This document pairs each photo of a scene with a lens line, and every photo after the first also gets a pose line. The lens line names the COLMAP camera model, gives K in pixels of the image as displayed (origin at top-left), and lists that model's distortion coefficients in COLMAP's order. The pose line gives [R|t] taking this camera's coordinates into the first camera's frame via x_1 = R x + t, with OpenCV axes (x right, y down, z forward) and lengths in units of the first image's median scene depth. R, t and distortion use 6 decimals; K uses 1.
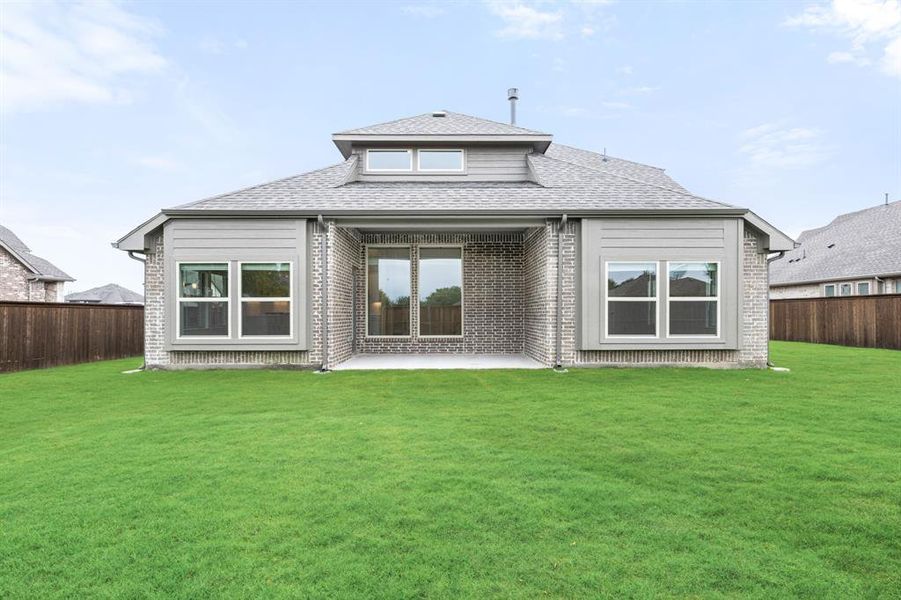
lens RADIAL K [[476.0, 0, 450.5], [0, 476.0, 300.0], [0, 0, 1]] dist [-0.001502, -0.000442]
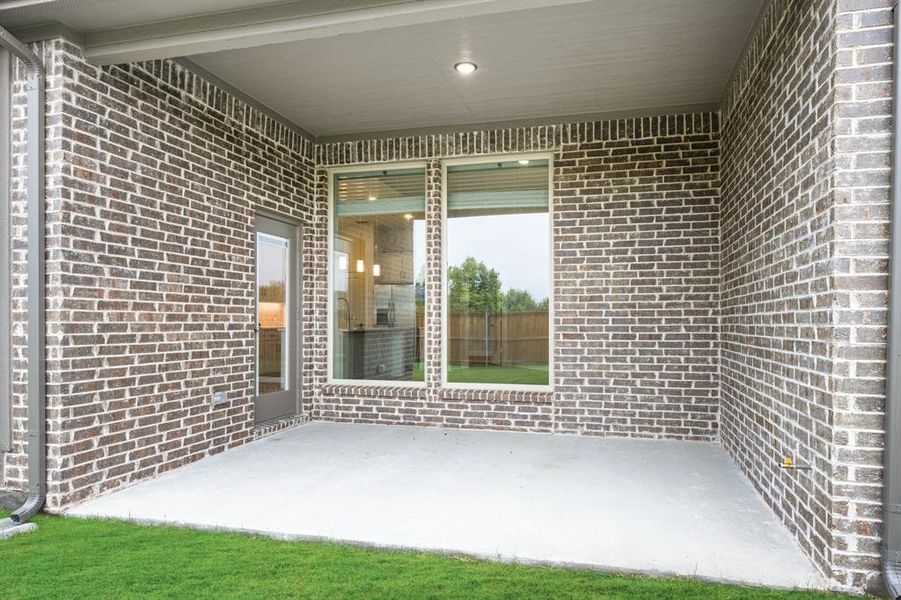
lens RADIAL K [[641.7, 0, 452.0], [0, 641.7, 311.7], [0, 0, 1]] dist [-0.000065, -0.000149]
pose [[0.970952, 0.000425, -0.239273, 0.072442], [0.002311, 0.999935, 0.011156, 0.007681], [0.239263, -0.011385, 0.970888, 0.472641]]
